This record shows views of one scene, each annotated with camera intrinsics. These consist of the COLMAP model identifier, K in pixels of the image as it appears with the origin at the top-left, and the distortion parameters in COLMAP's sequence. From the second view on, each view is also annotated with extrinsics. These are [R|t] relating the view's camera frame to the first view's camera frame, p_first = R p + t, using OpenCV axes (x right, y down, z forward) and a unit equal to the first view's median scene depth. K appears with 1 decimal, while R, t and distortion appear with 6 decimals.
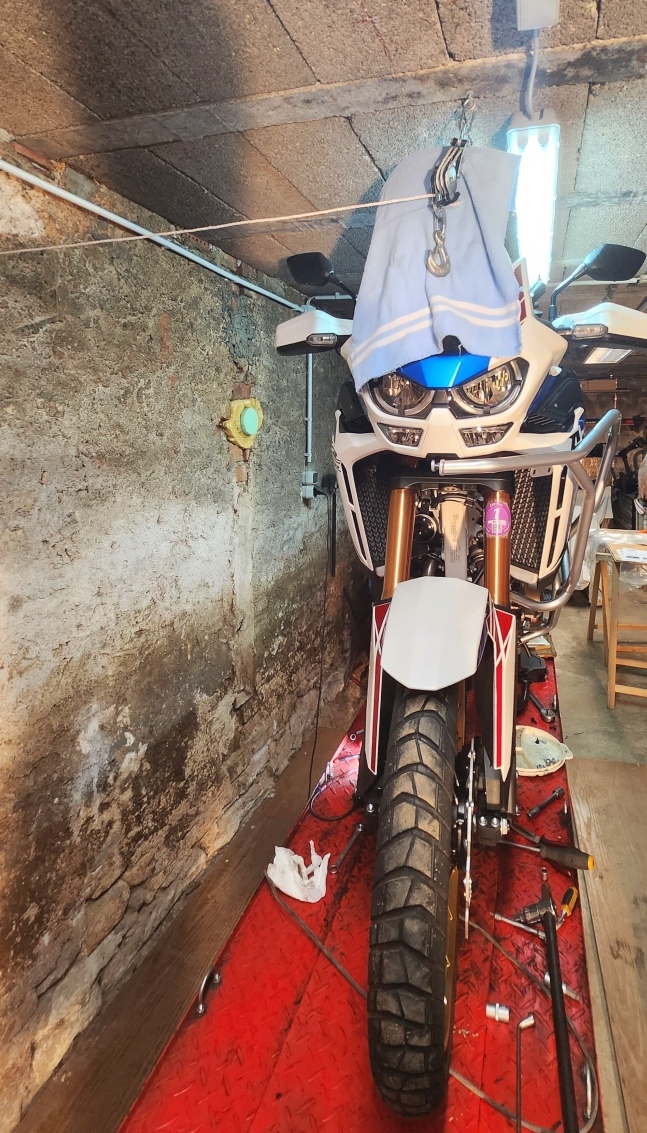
lens RADIAL K [[540.3, 0, 397.5], [0, 540.3, 459.4], [0, 0, 1]] dist [-0.022363, 0.000014]
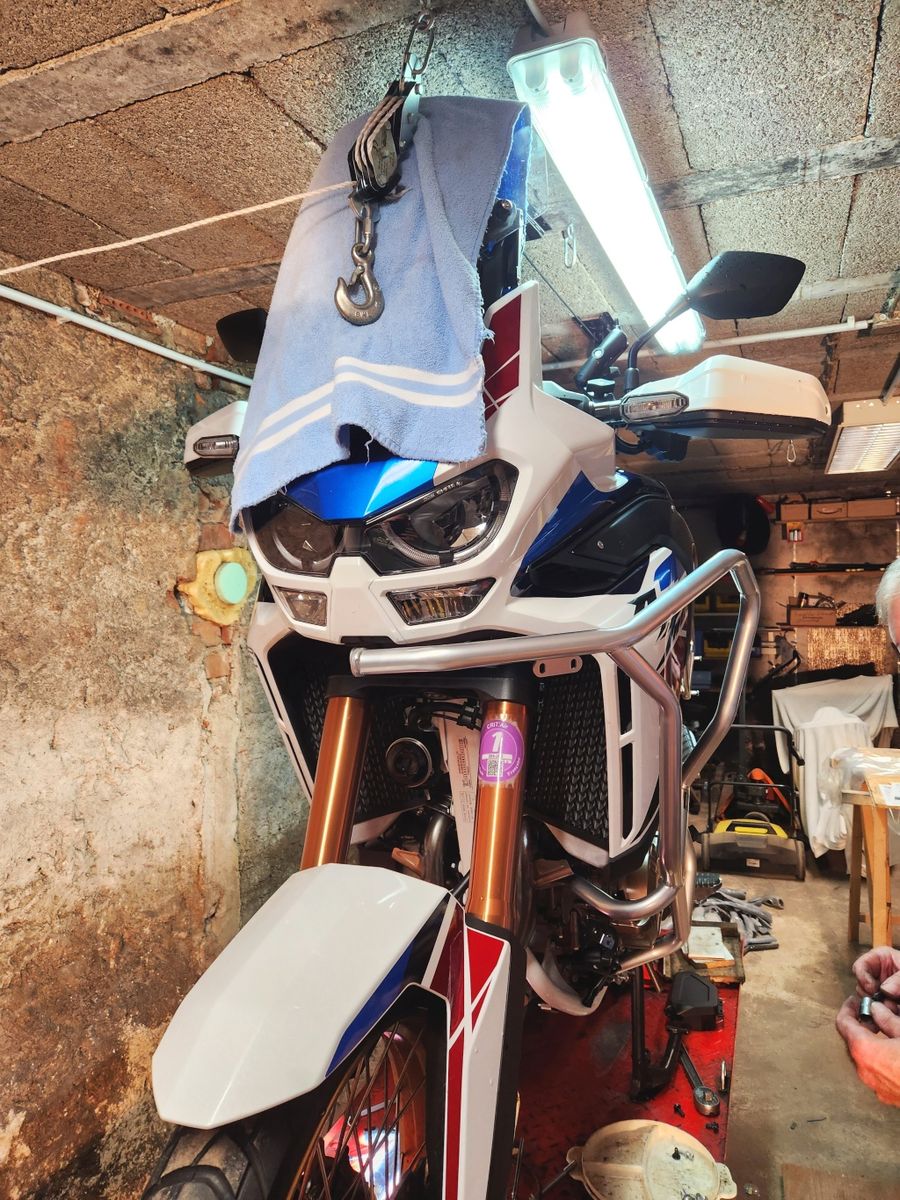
lens RADIAL K [[802.4, 0, 460.2], [0, 802.4, 585.0], [0, 0, 1]] dist [0.047053, -0.040721]
pose [[0.989459, -0.025514, -0.142549, 0.185656], [0.016982, 0.998009, -0.060748, -0.007146], [0.143815, 0.057687, 0.987922, 0.122611]]
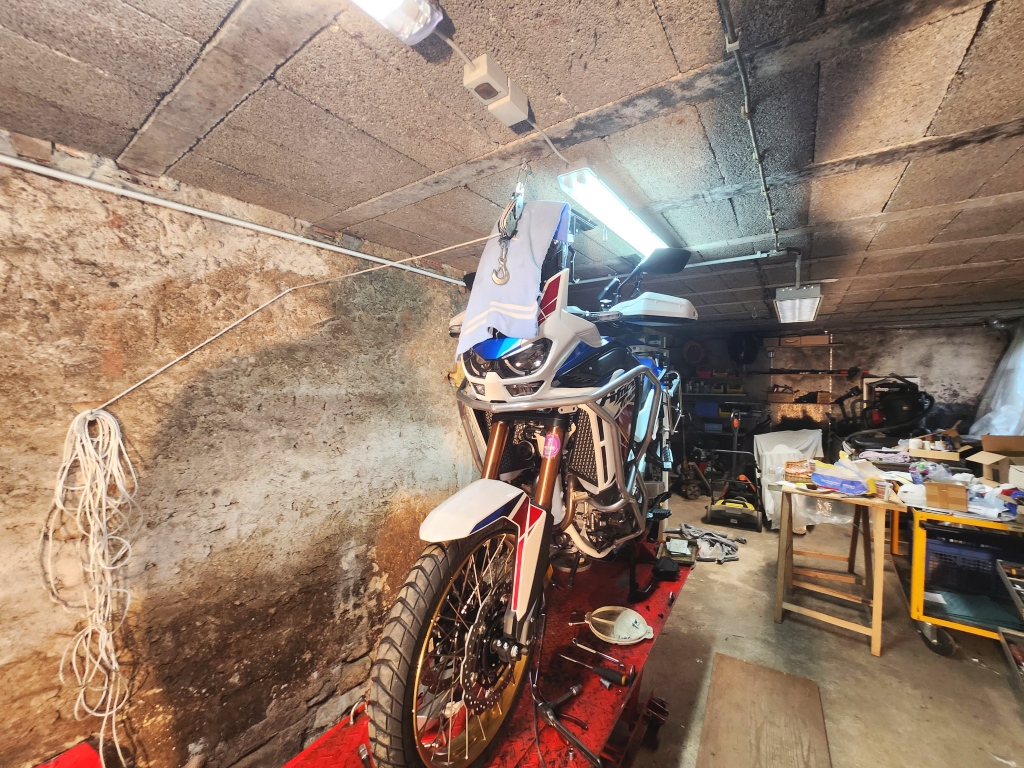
lens RADIAL K [[405.6, 0, 516.4], [0, 405.6, 378.3], [0, 0, 1]] dist [-0.020257, -0.000500]
pose [[0.935710, -0.004320, -0.352745, 0.345829], [-0.016163, 0.998350, -0.055101, 0.003700], [0.352401, 0.057260, 0.934096, -0.036871]]
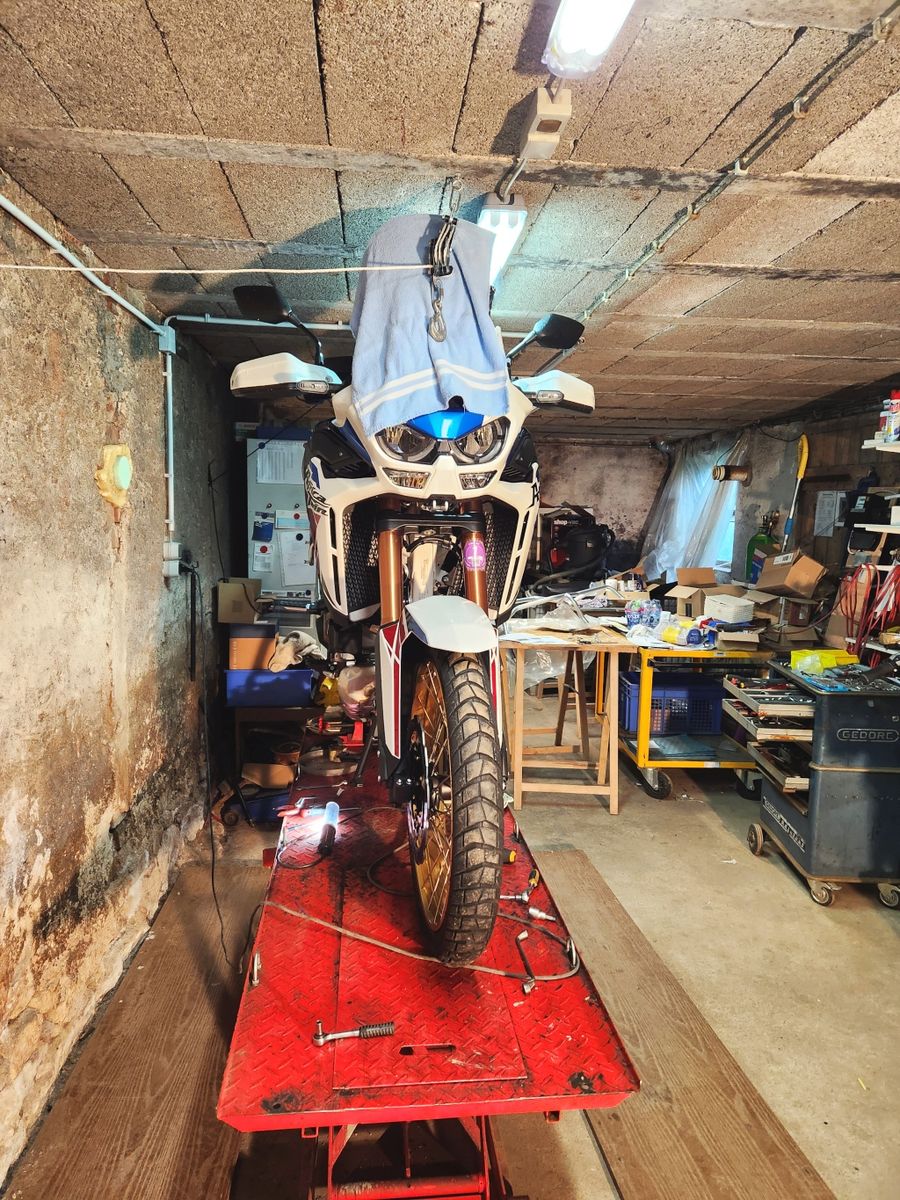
lens RADIAL K [[808.3, 0, 450.0], [0, 808.3, 600.0], [0, 0, 1]] dist [0.050731, -0.045156]
pose [[0.939572, -0.022373, 0.341620, -0.325882], [0.005256, 0.998687, 0.050949, 0.082014], [-0.342312, -0.046074, 0.938456, -0.434775]]
